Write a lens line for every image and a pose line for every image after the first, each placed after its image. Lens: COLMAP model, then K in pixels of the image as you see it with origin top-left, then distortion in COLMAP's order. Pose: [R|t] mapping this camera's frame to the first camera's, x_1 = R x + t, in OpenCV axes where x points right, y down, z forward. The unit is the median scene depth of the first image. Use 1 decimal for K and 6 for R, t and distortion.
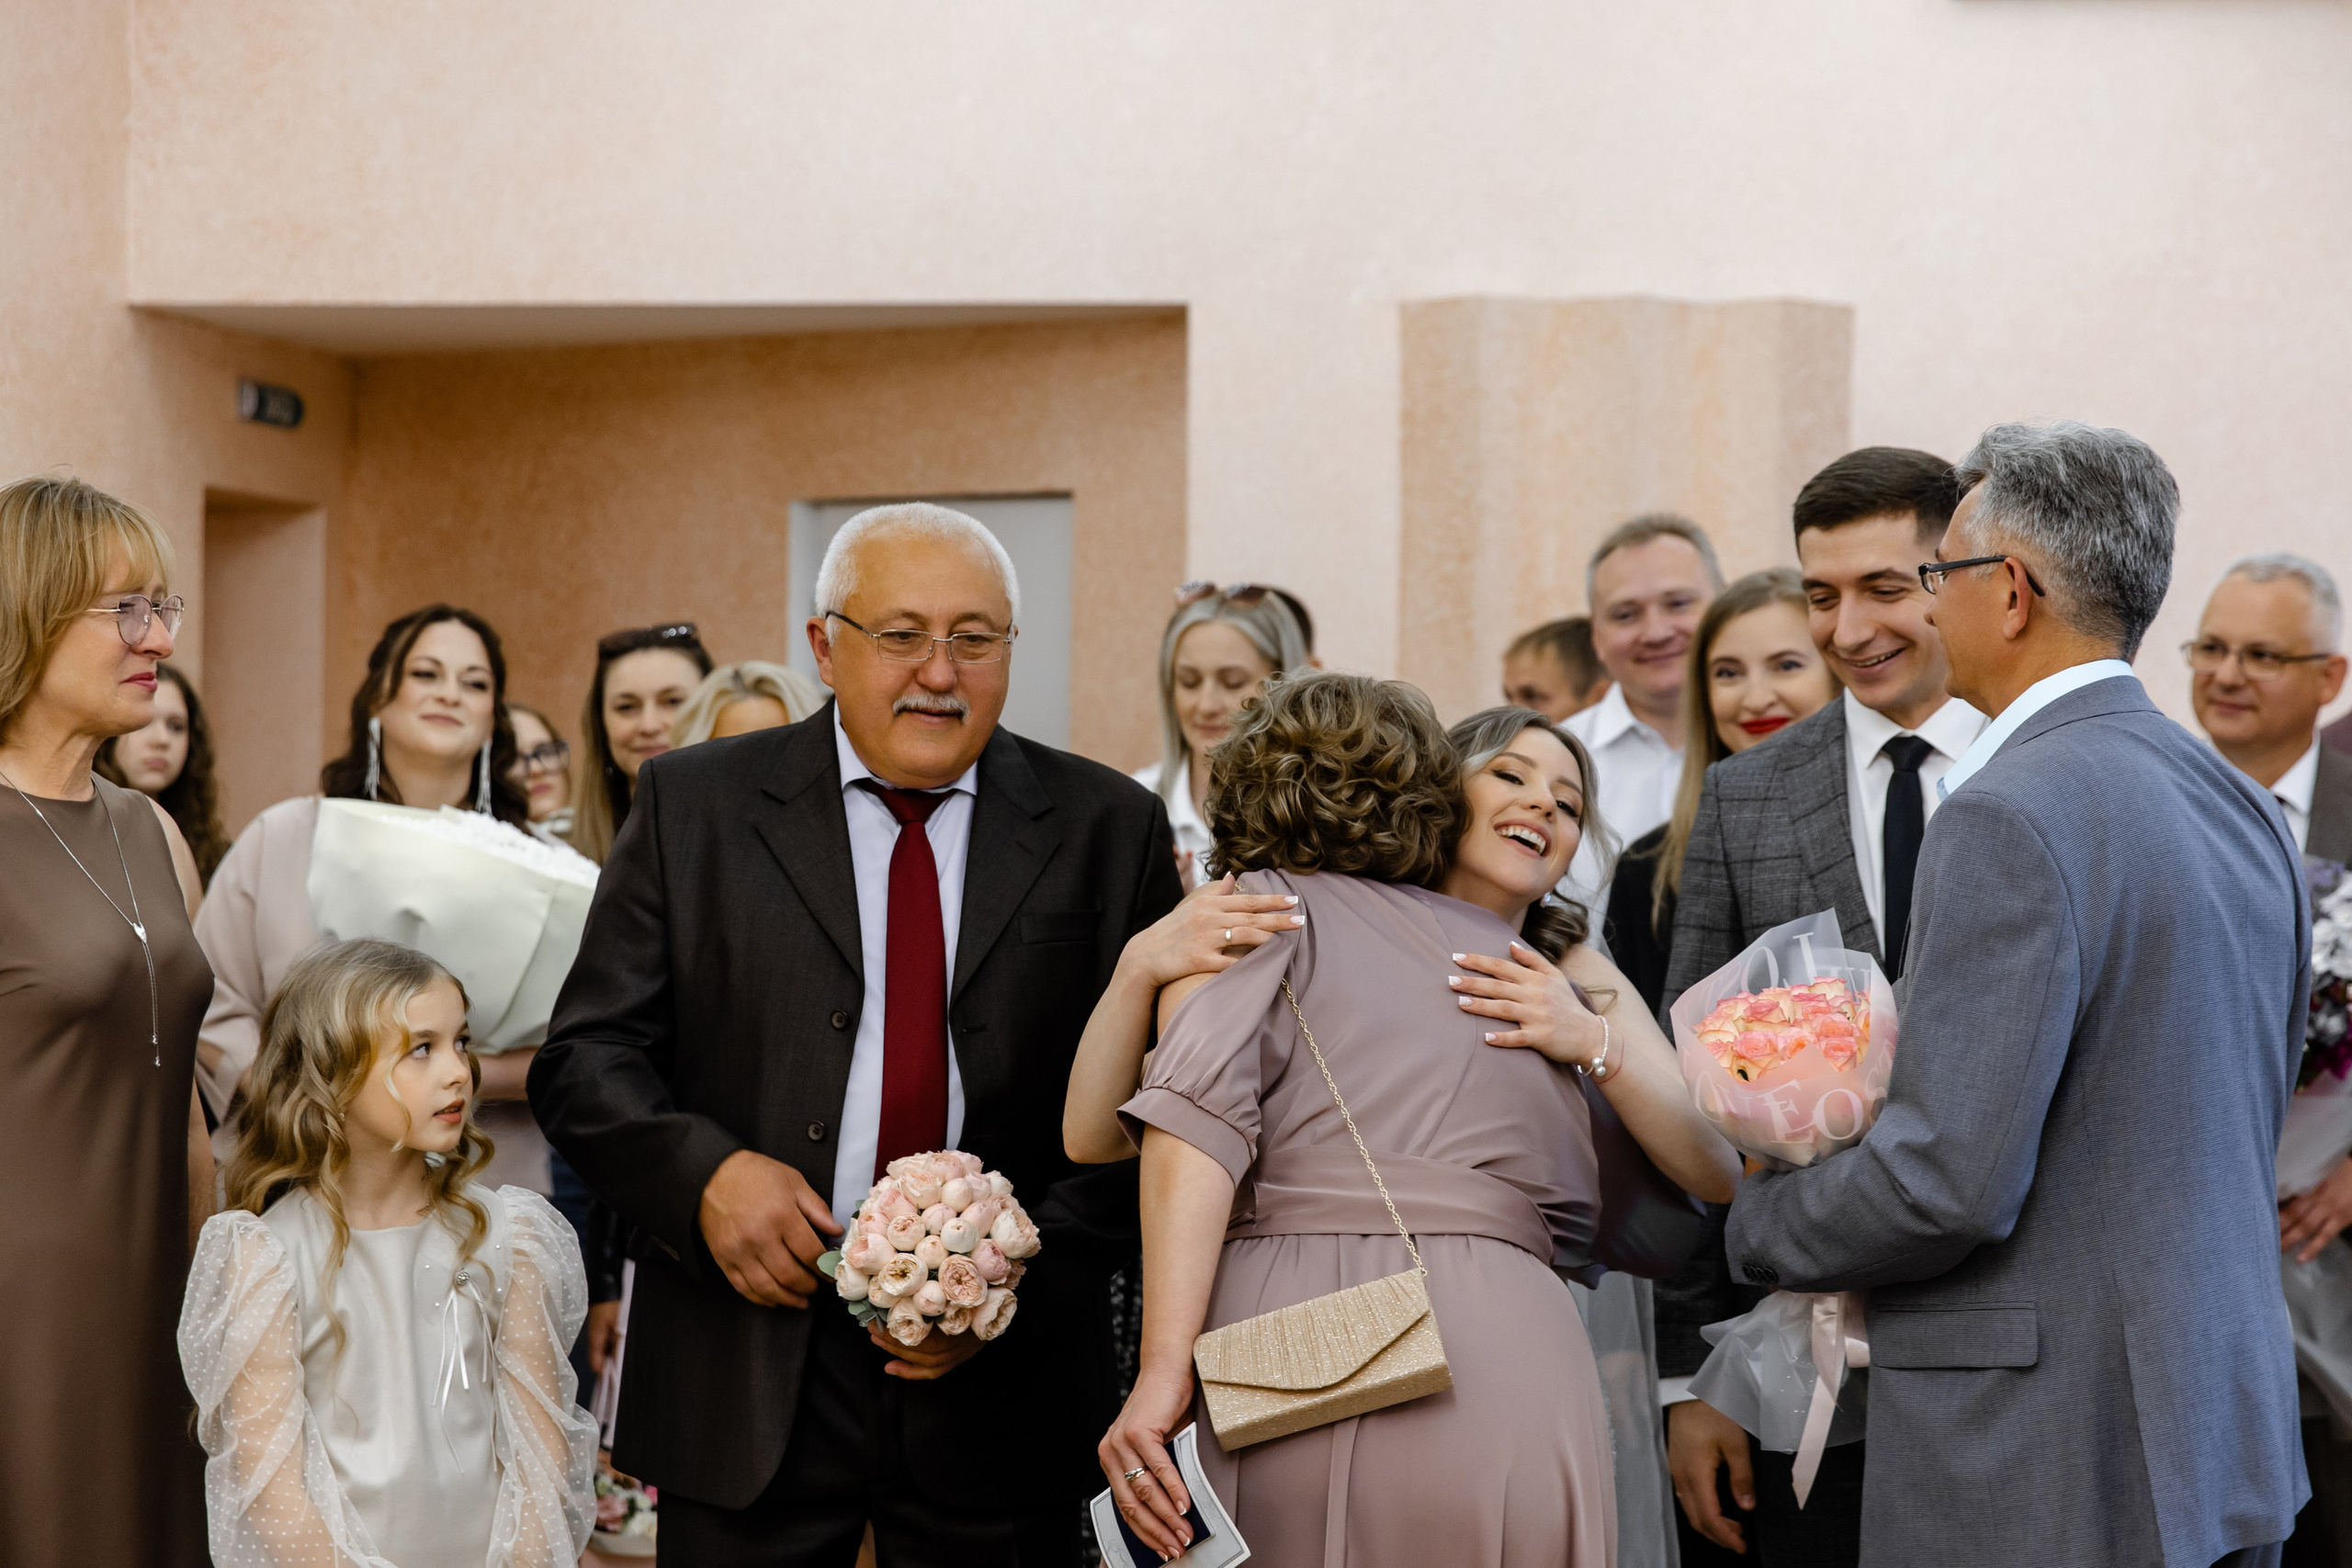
lens RADIAL K [[4835.2, 0, 1176.0], [0, 4835.2, 784.0], [0, 0, 1]] dist [0.021812, 0.200646]
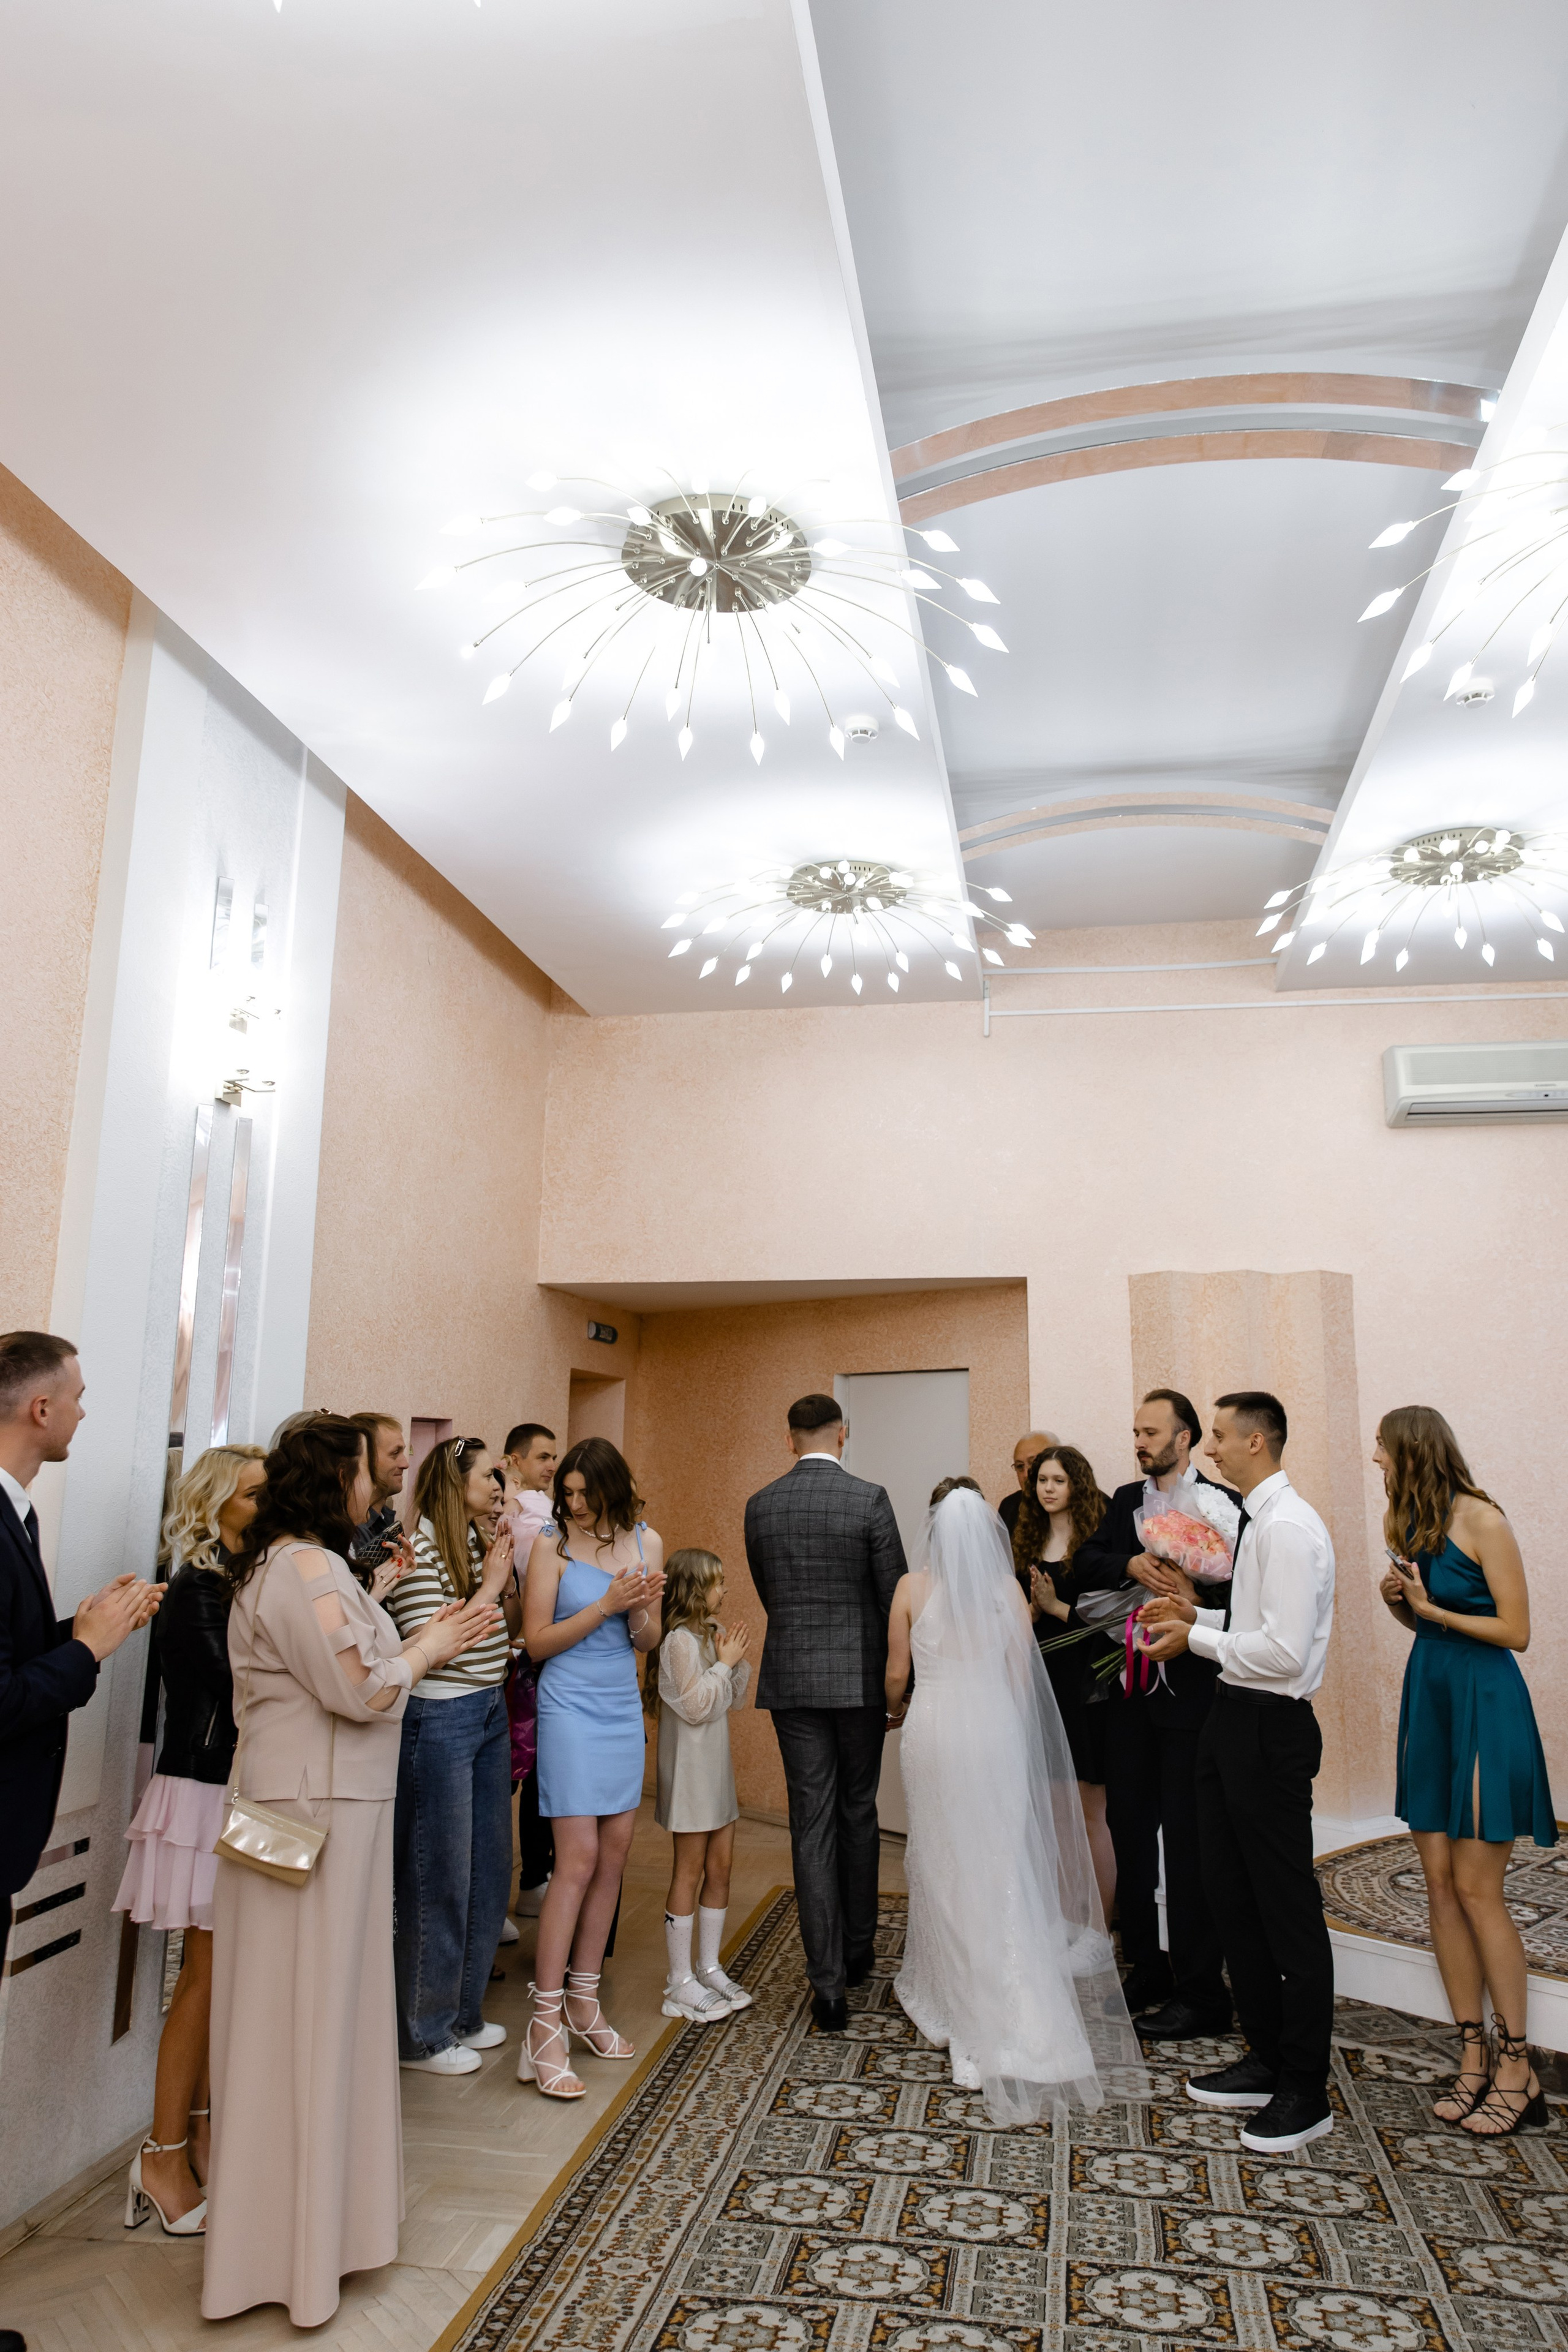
lens RADIAL K [[1667.8, 0, 783.8], [0, 1667.8, 1105.5], [0, 0, 1]] dist [-0.001150, -0.001276]
pose [[0.996272, -0.017024, -0.084568, -0.041276], [-0.002650, 0.973831, -0.227257, -0.006138], [0.086224, 0.226634, 0.970156, 0.268209]]
